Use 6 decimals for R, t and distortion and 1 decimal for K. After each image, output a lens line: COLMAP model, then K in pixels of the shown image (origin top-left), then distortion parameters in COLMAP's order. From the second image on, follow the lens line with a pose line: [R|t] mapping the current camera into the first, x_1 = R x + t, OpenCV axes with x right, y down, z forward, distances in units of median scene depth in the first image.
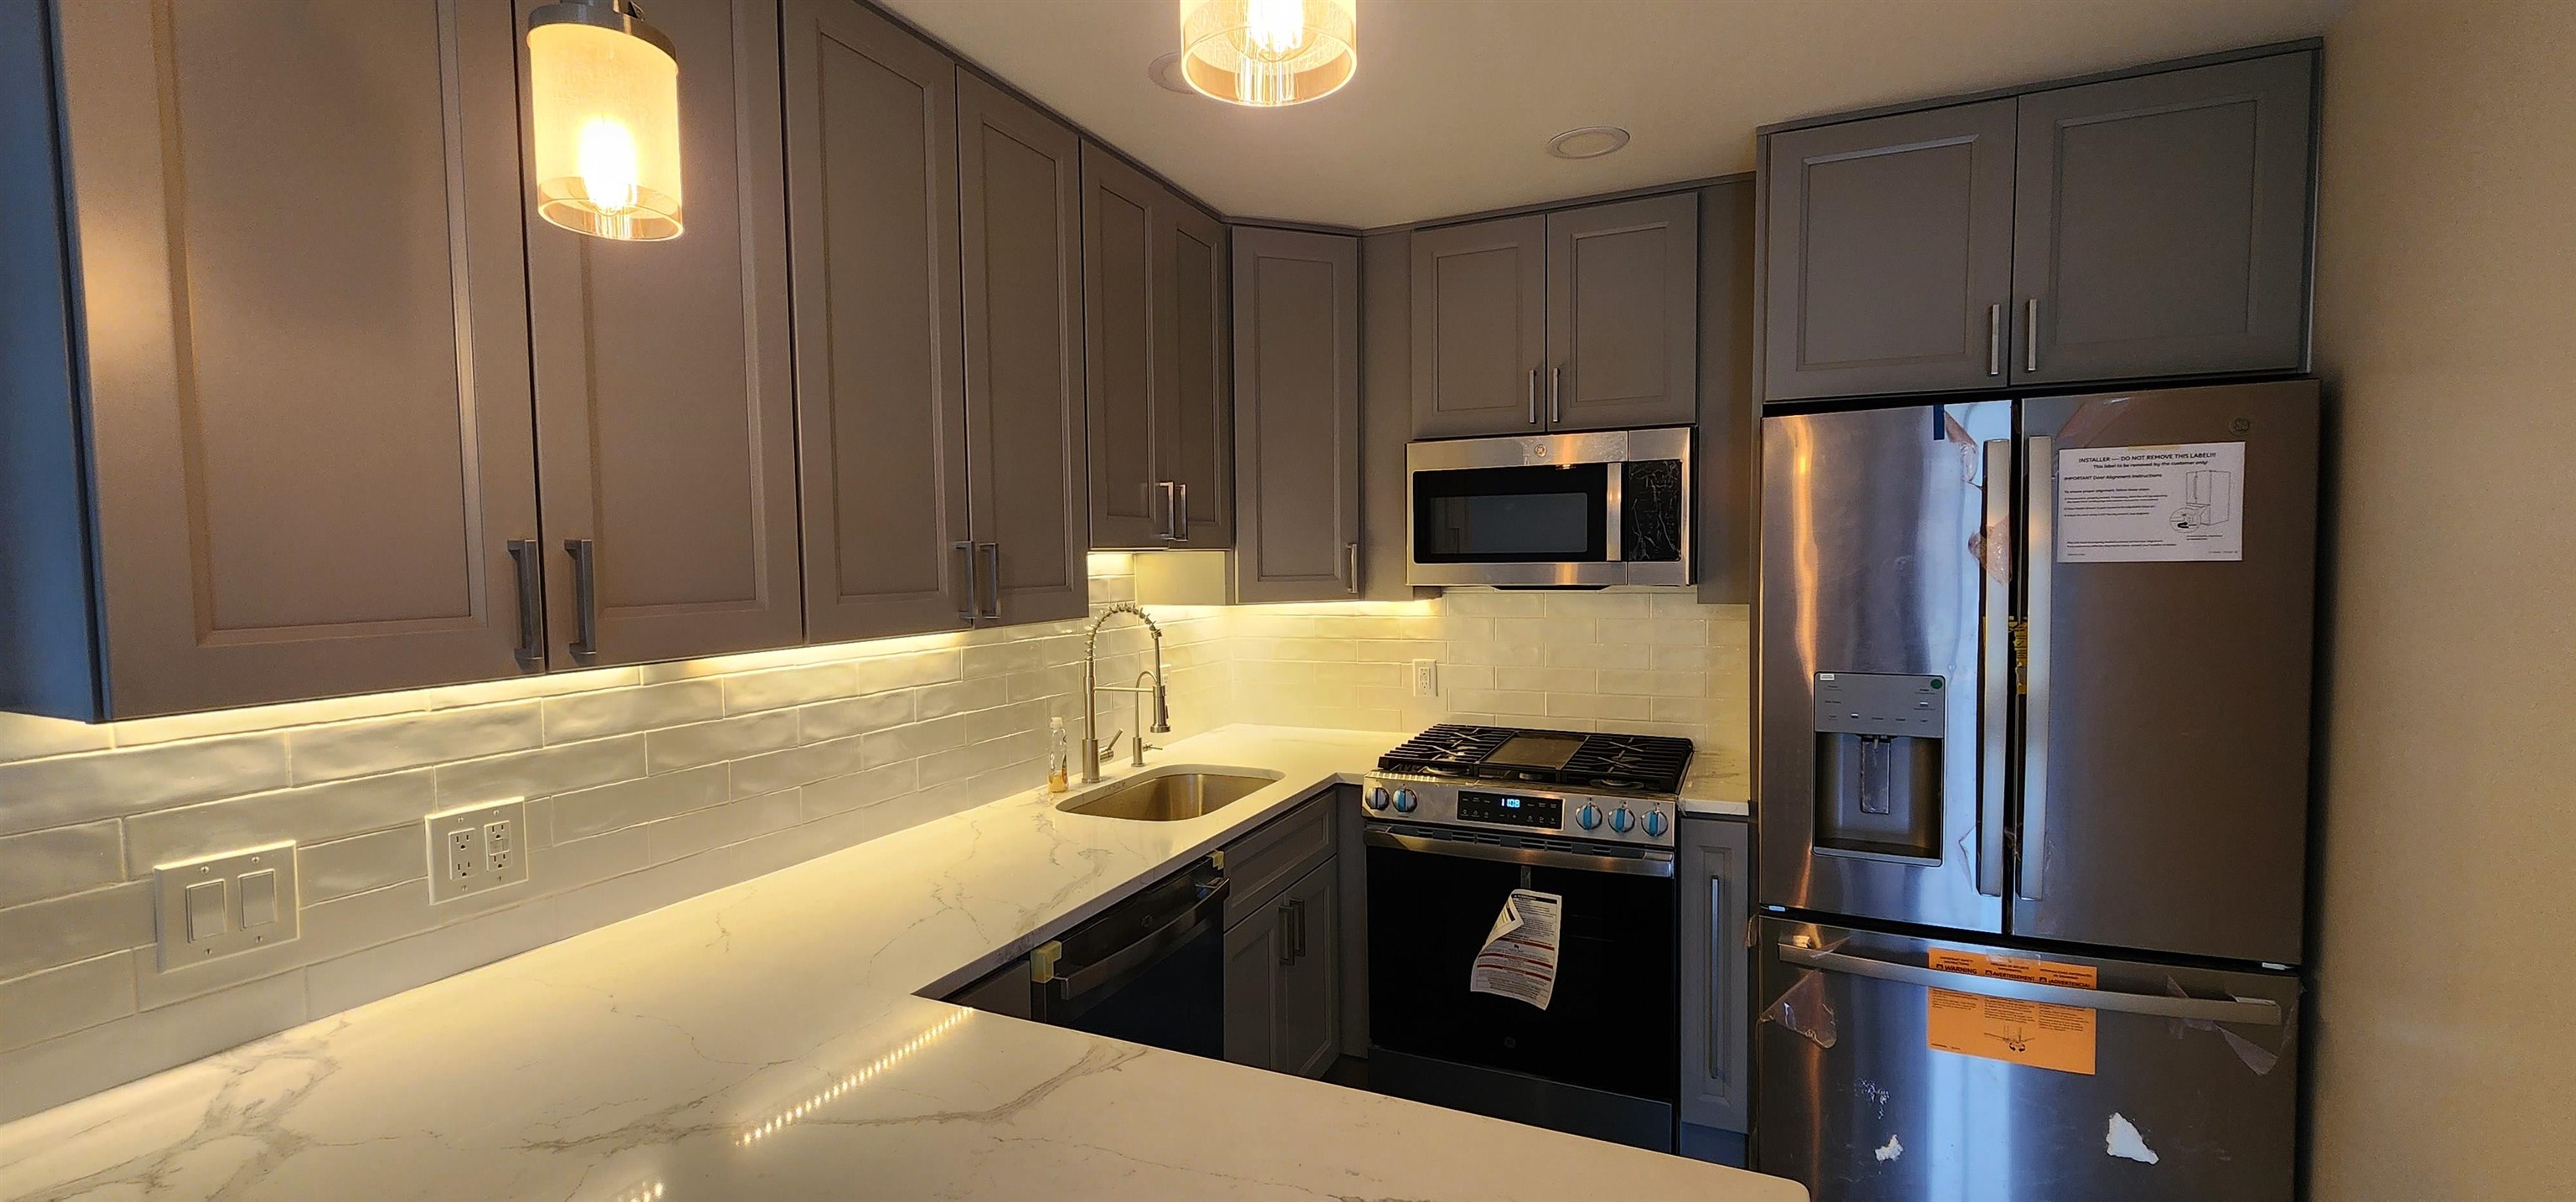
lens RADIAL K [[1053.1, 0, 1278.6], [0, 1053.1, 615.0], [0, 0, 1]] dist [-0.000743, 0.000226]
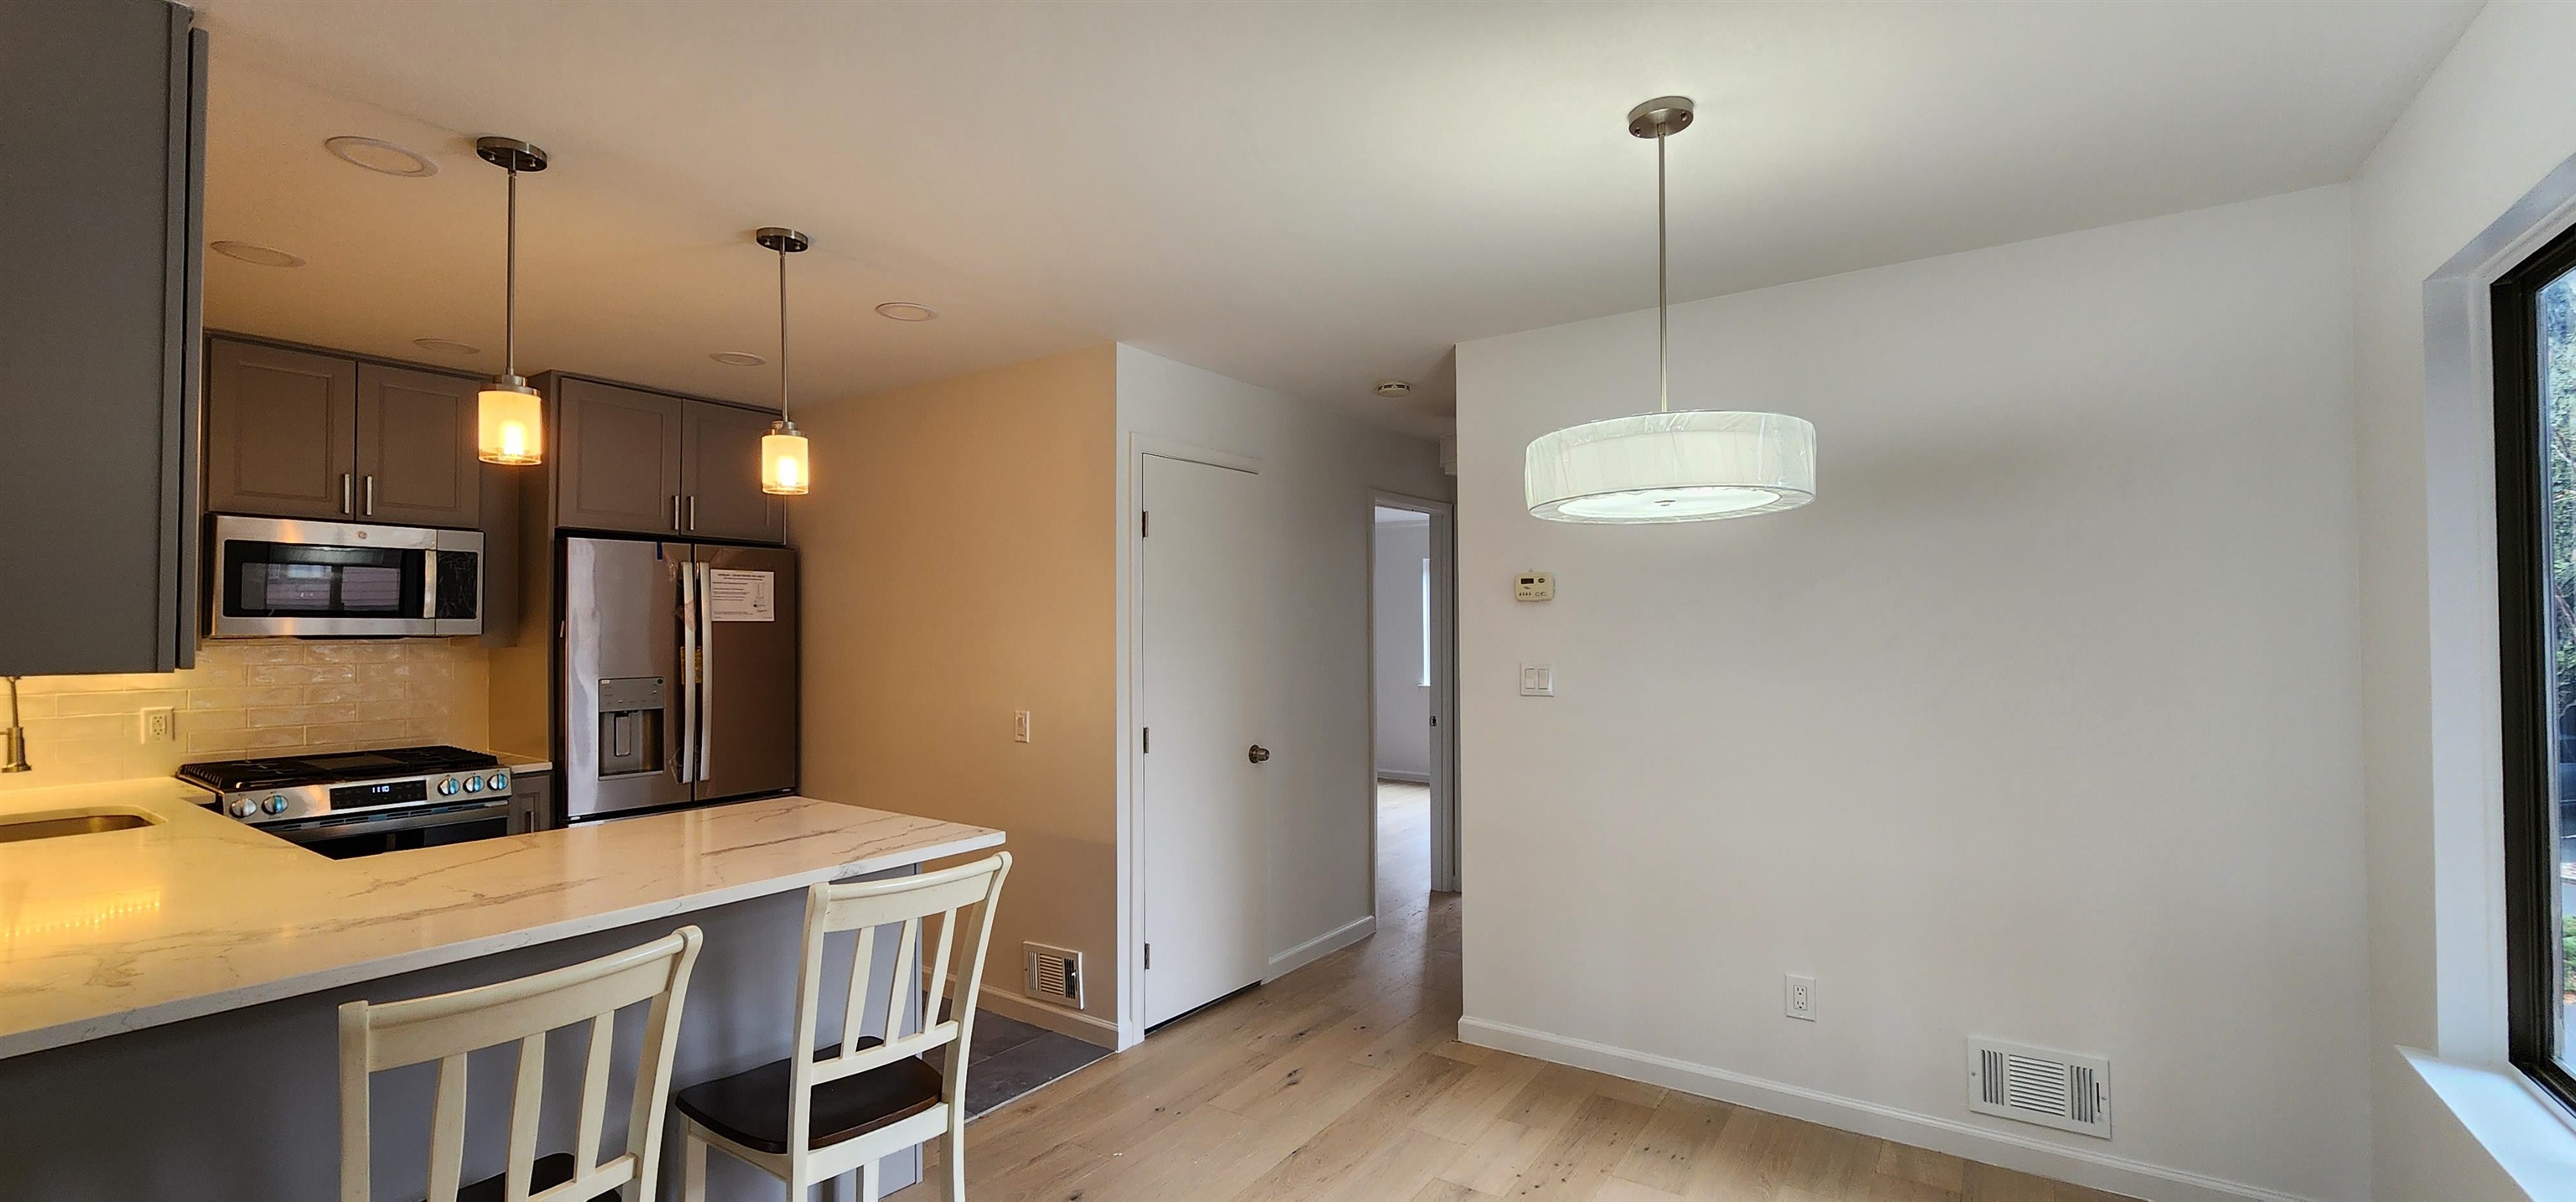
lens RADIAL K [[1065.8, 0, 1284.8], [0, 1065.8, 619.4], [0, 0, 1]] dist [-0.002324, -0.000224]
pose [[0.180306, 0.022386, 0.983356, -0.959049], [0.054539, 0.997975, -0.032719, 0.066303], [-0.982097, 0.059531, 0.178720, -0.439945]]
